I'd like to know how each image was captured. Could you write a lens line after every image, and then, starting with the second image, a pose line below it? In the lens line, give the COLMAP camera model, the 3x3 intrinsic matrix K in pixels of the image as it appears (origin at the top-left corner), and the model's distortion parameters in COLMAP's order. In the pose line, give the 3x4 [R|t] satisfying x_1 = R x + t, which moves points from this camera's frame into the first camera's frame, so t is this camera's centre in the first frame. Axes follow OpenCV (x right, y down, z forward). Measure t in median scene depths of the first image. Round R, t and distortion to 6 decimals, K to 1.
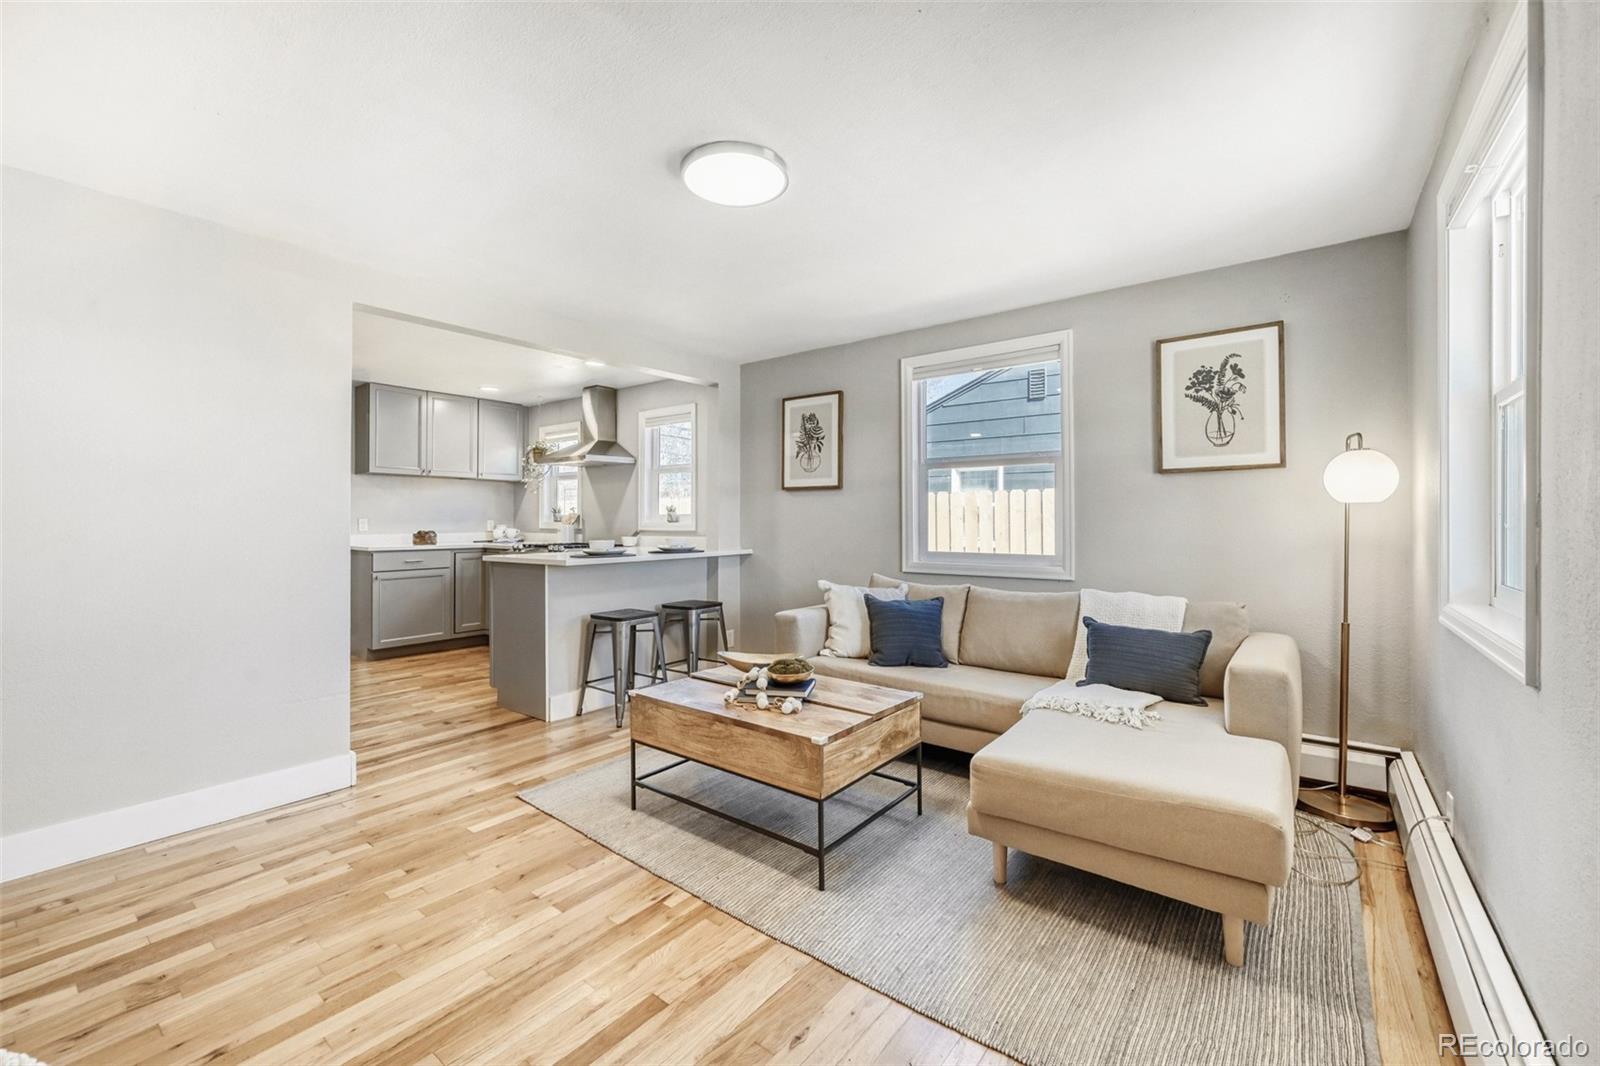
lens RADIAL K [[641.5, 0, 802.7], [0, 641.5, 522.7], [0, 0, 1]] dist [-0.003998, 0.002448]
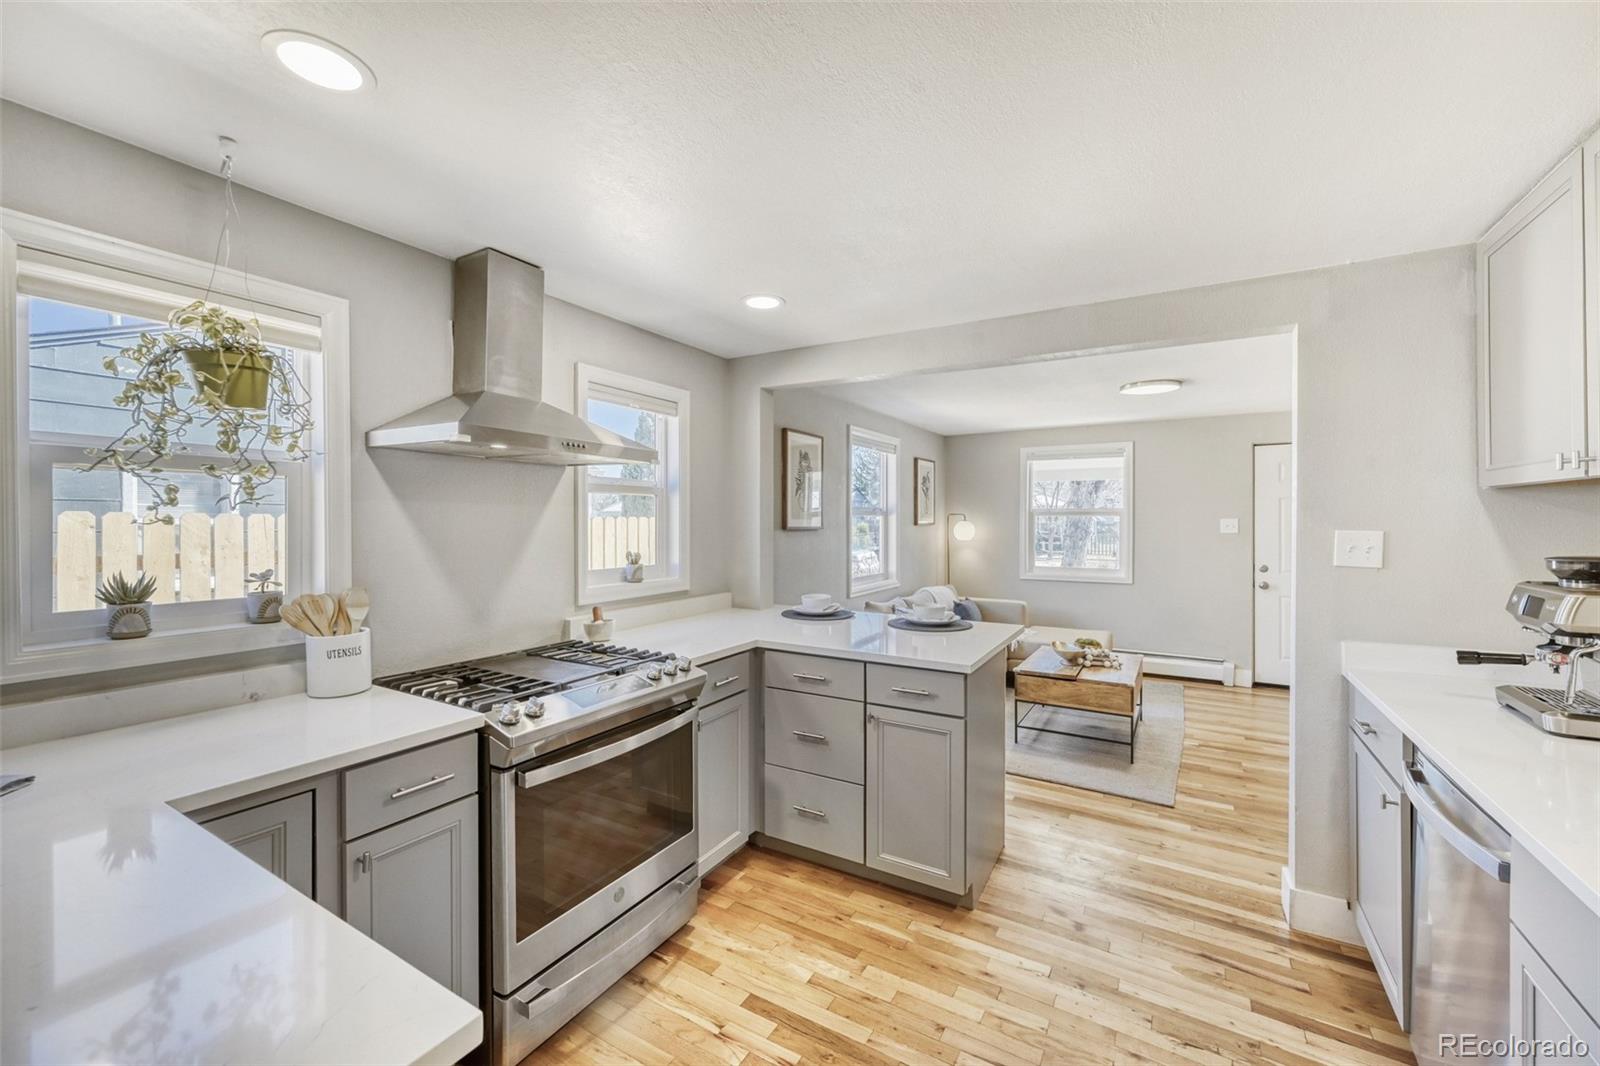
lens RADIAL K [[641.5, 0, 800.5], [0, 641.5, 525.7], [0, 0, 1]] dist [-0.003998, 0.002448]
pose [[-0.114854, -0.008658, 0.993345, -0.792823], [0.001643, 0.999959, 0.008906, -0.055651], [-0.993381, 0.002655, -0.114835, 0.935064]]
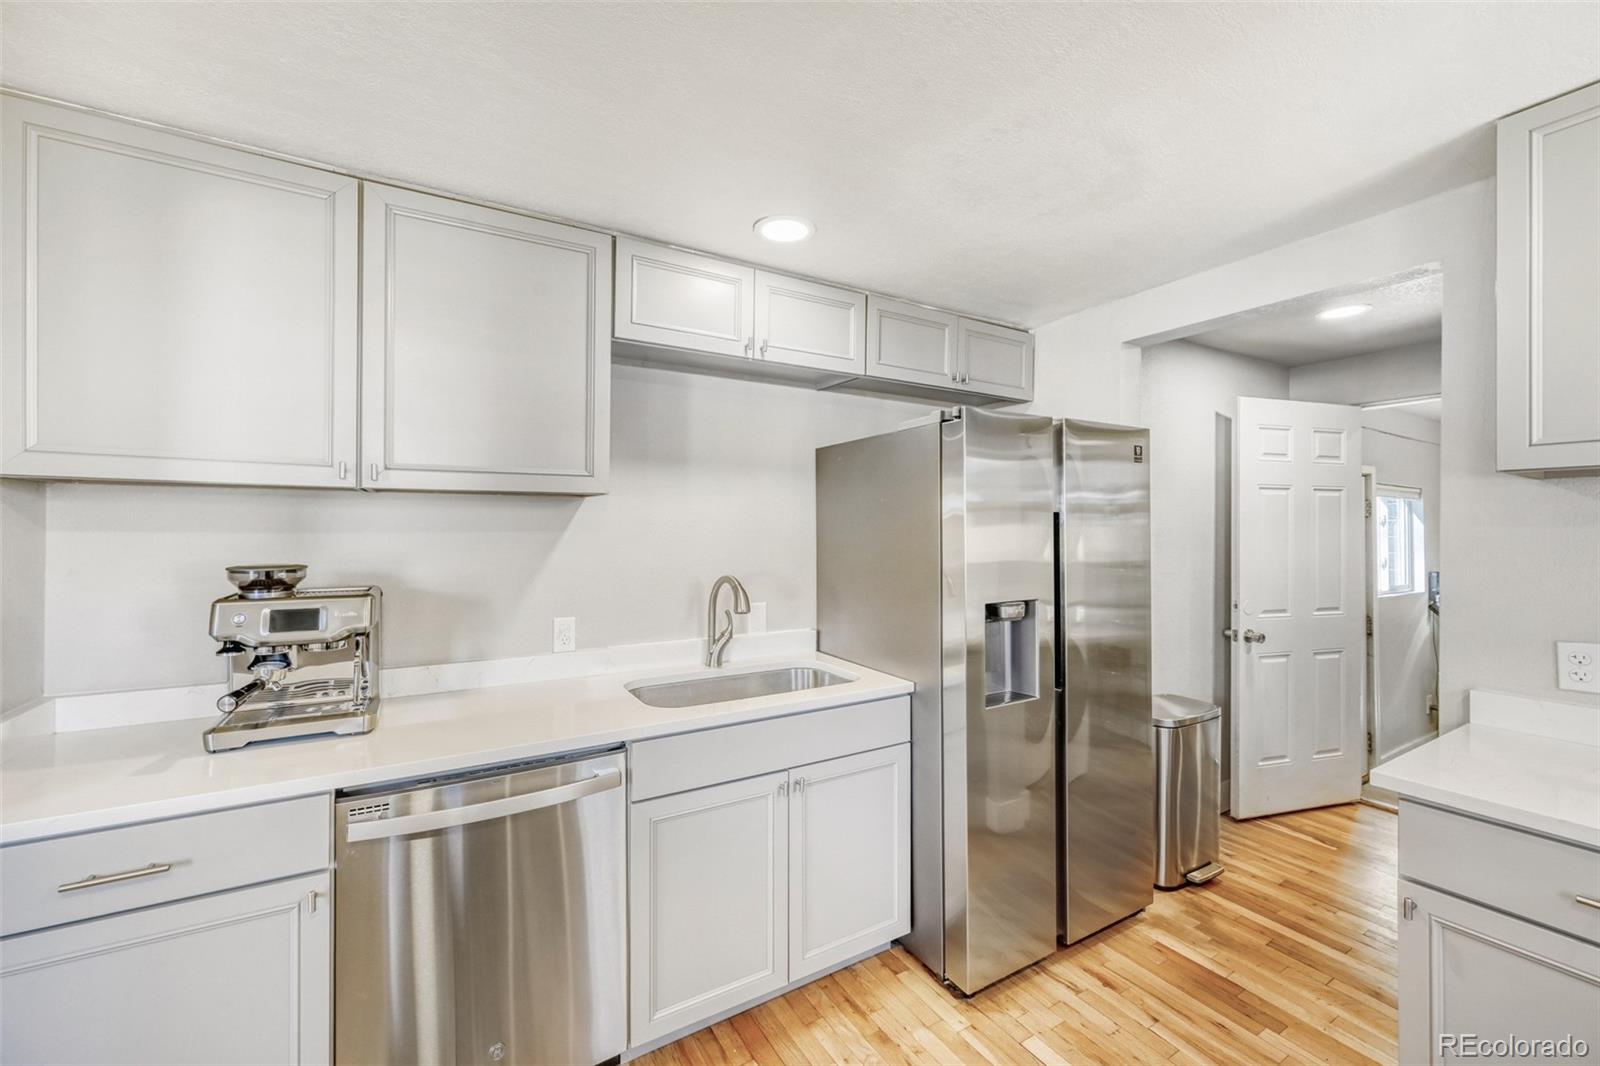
lens RADIAL K [[641.5, 0, 805.4], [0, 641.5, 524.5], [0, 0, 1]] dist [-0.003998, 0.002448]
pose [[-0.373488, -0.011479, -0.927564, -0.347669], [-0.007654, 0.999928, -0.009293, -0.054930], [0.927603, 0.003628, -0.373549, 0.869198]]
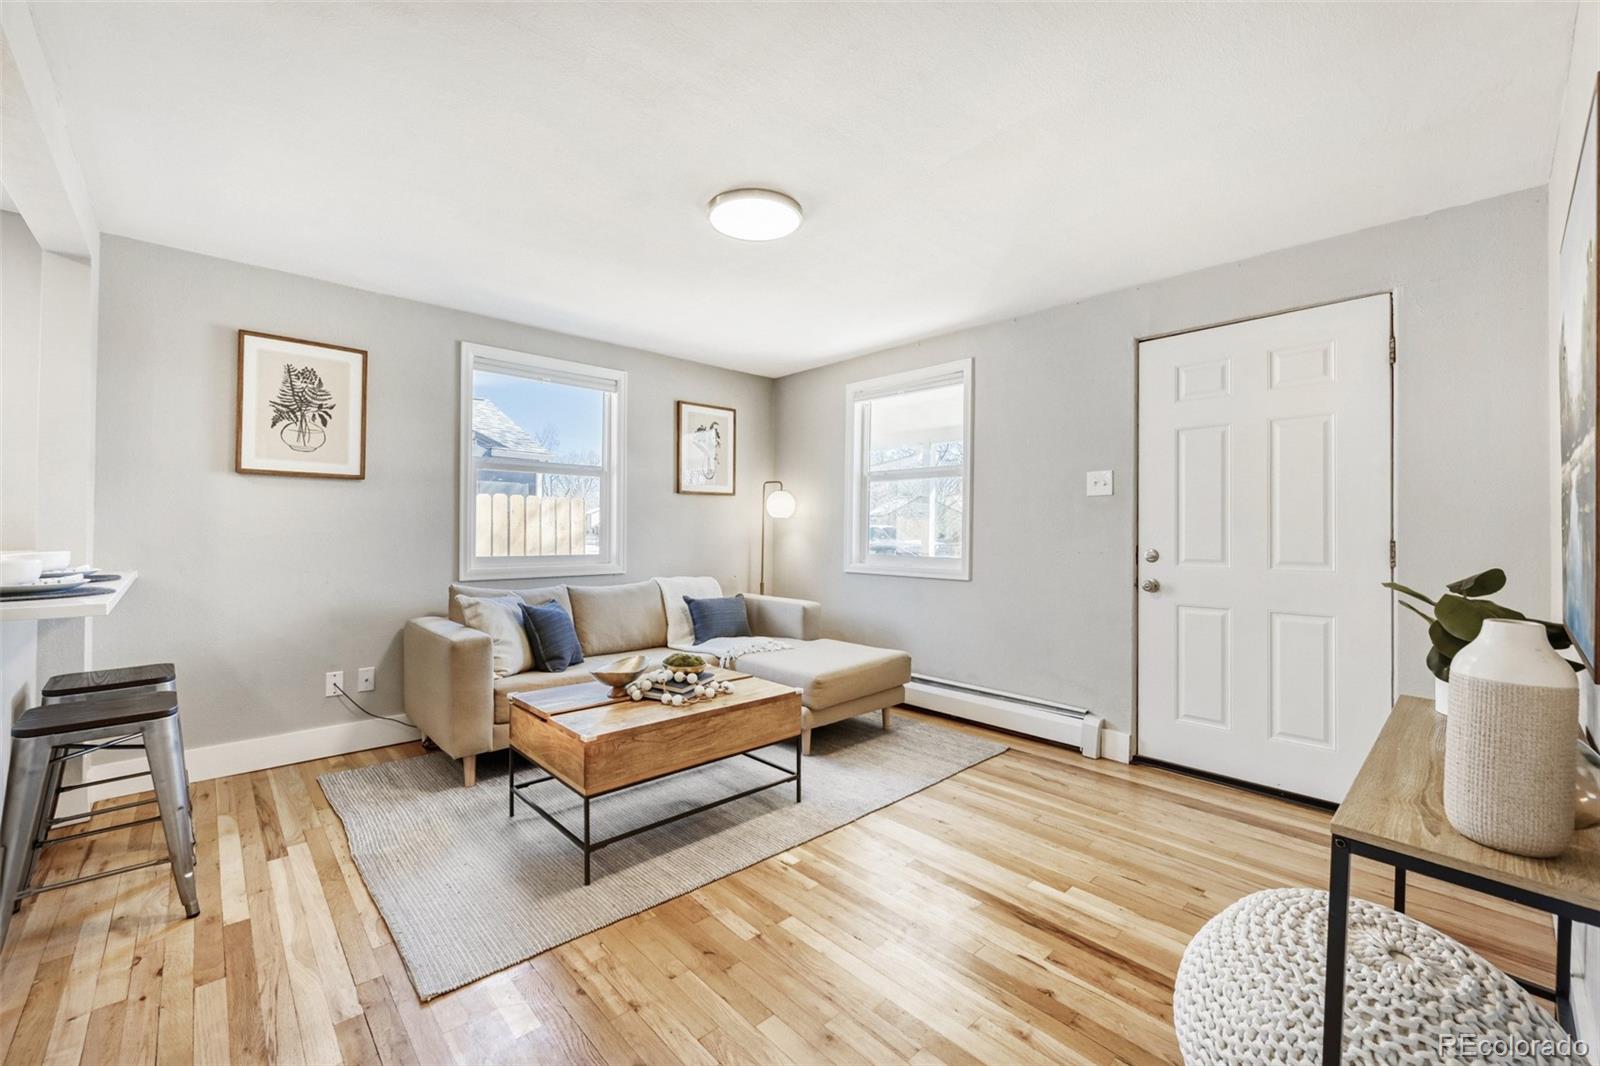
lens RADIAL K [[641.5, 0, 792.7], [0, 641.5, 535.4], [0, 0, 1]] dist [-0.003998, 0.002448]
pose [[0.171502, -0.006779, 0.985160, -0.487757], [-0.006267, 0.999949, 0.007972, 0.002615], [-0.985164, -0.007541, 0.171451, 0.299620]]
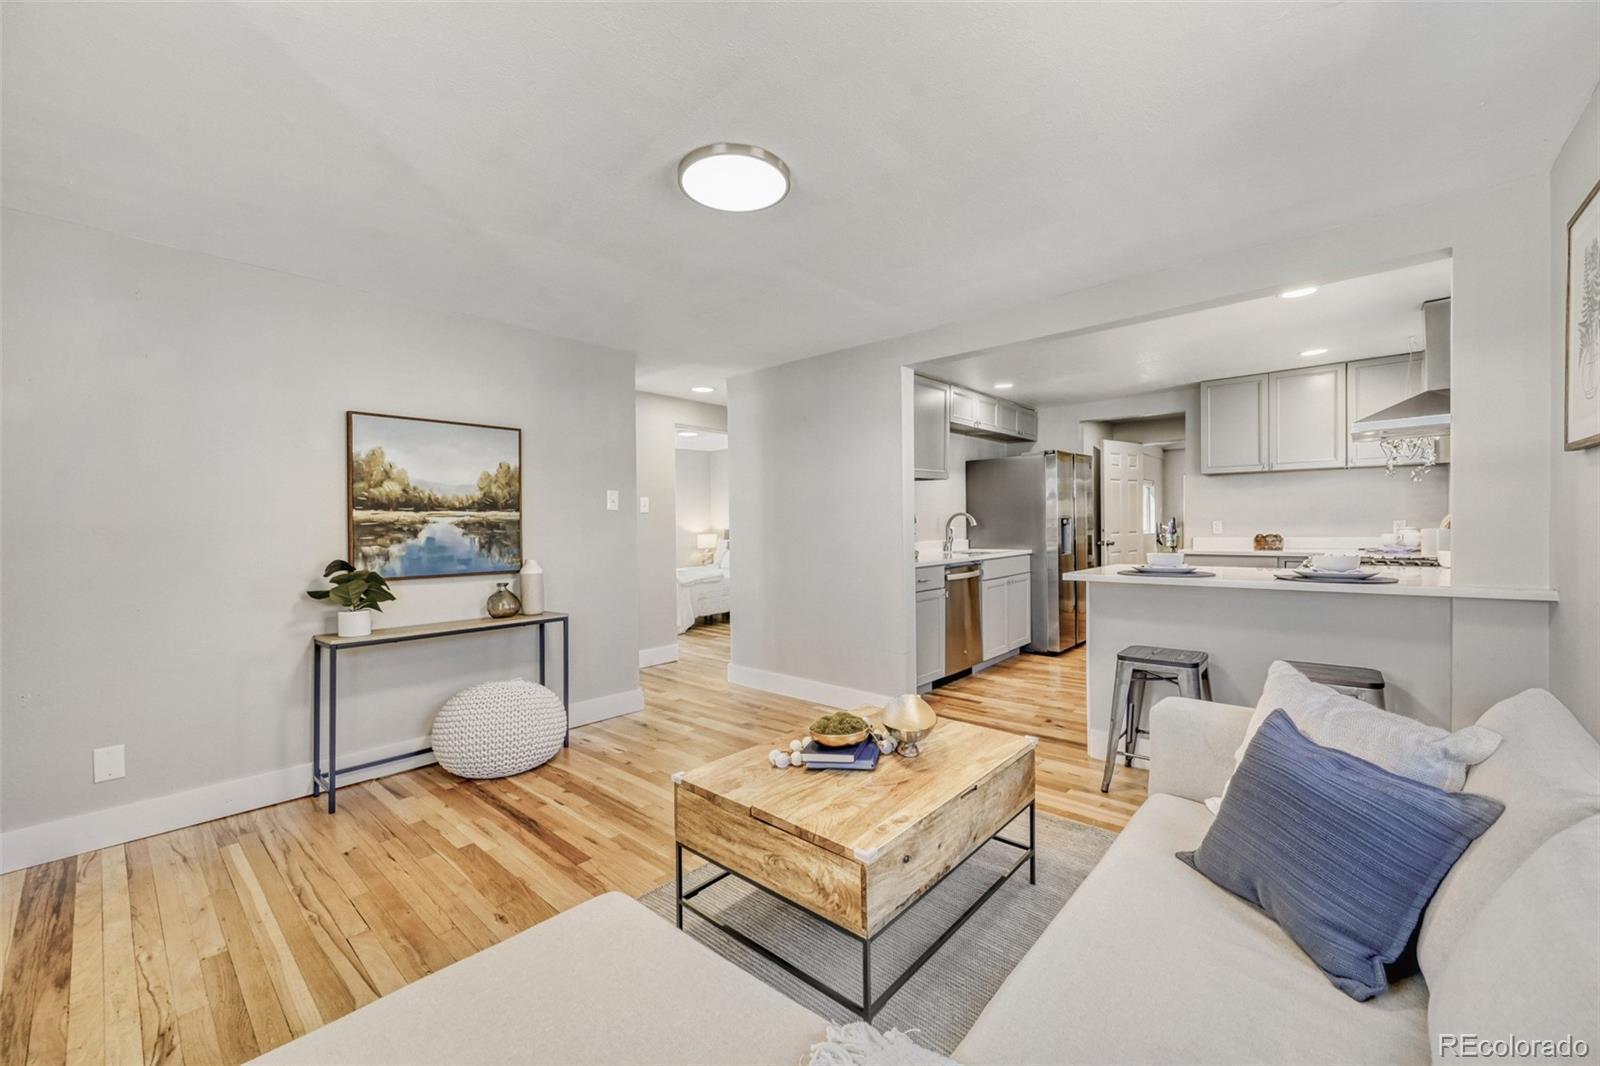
lens RADIAL K [[641.5, 0, 804.9], [0, 641.5, 533.3], [0, 0, 1]] dist [-0.003998, 0.002448]
pose [[-0.065041, 0.015819, -0.997757, 0.354034], [0.009670, 0.999837, 0.015222, -0.008792], [0.997836, -0.008658, -0.065183, 0.472990]]
